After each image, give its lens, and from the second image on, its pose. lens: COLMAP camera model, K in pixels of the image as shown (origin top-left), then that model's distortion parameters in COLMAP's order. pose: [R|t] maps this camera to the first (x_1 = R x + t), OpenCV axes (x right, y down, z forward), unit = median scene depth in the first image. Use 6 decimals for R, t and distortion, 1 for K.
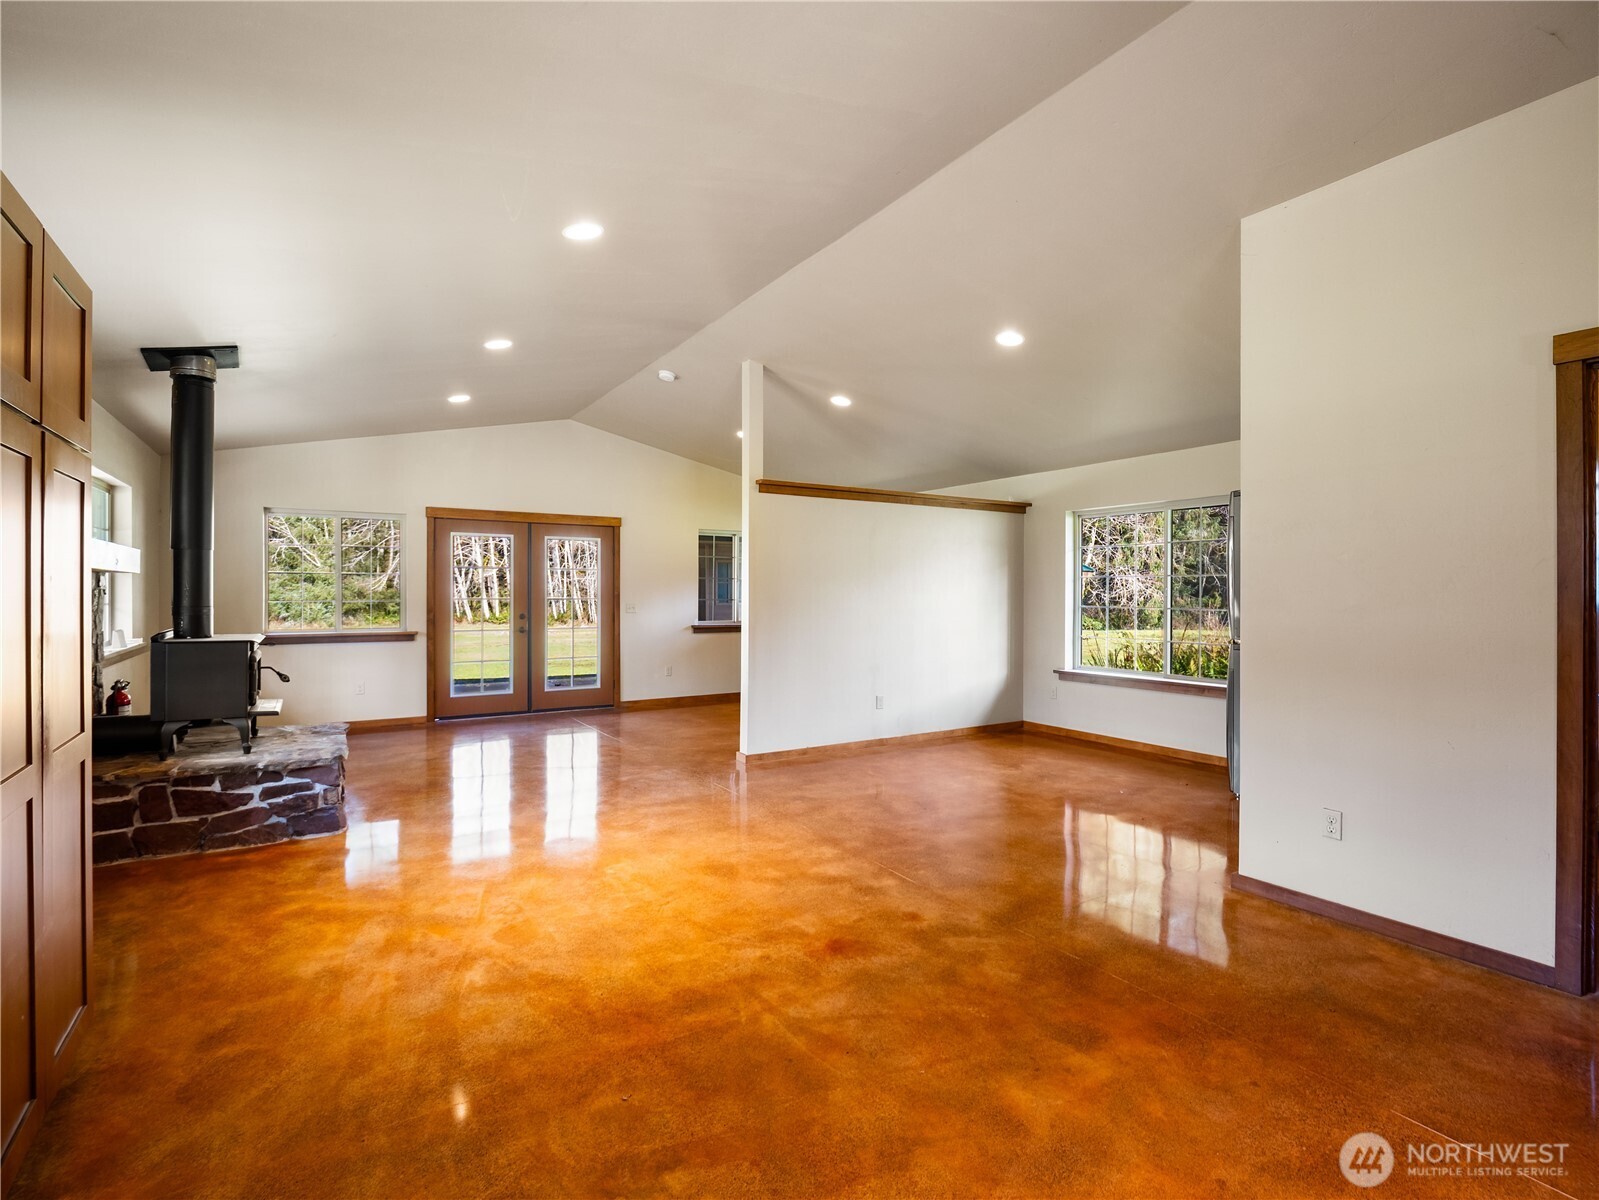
lens RADIAL K [[768.5, 0, 797.1], [0, 768.5, 595.3], [0, 0, 1]] dist [-0.009977, -0.005143]
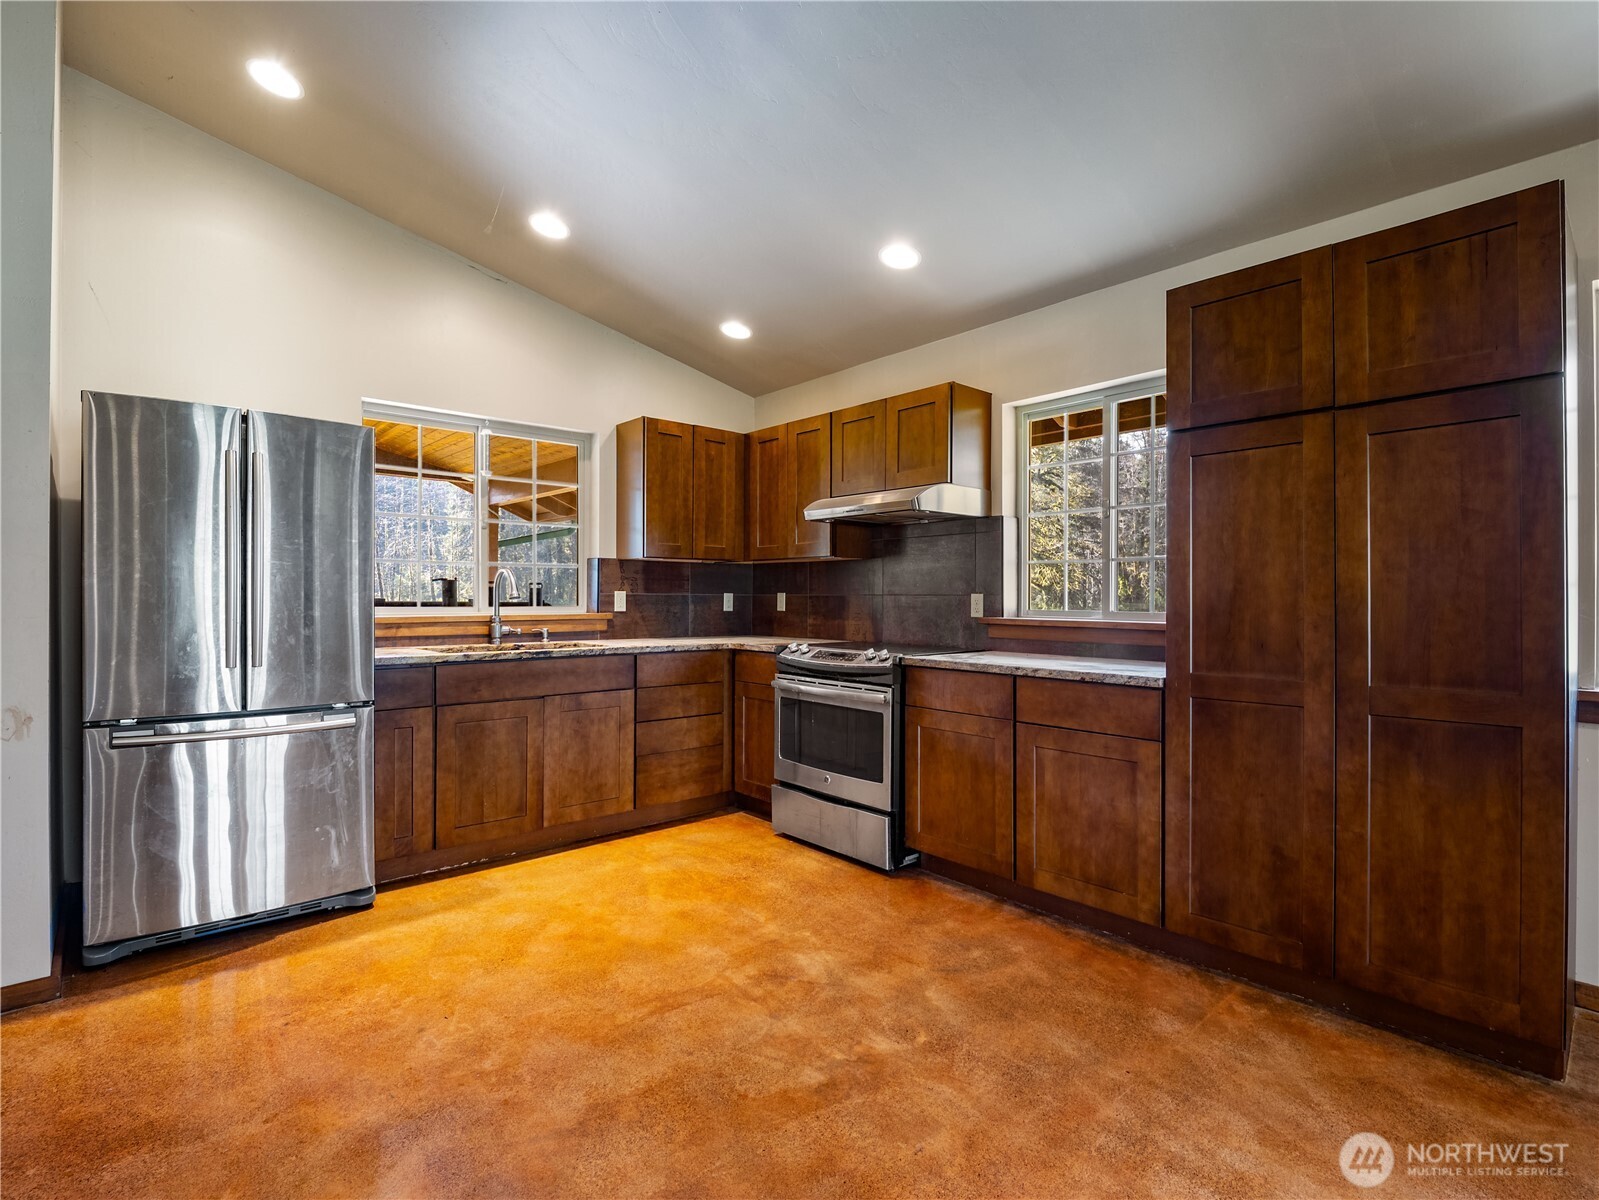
lens RADIAL K [[768.5, 0, 795.9], [0, 768.5, 600.4], [0, 0, 1]] dist [-0.009977, -0.005143]
pose [[-0.986829, -0.007982, -0.161569, 0.027063], [-0.009277, 0.999931, 0.007263, 0.048639], [0.161500, 0.008667, -0.986835, 1.213702]]
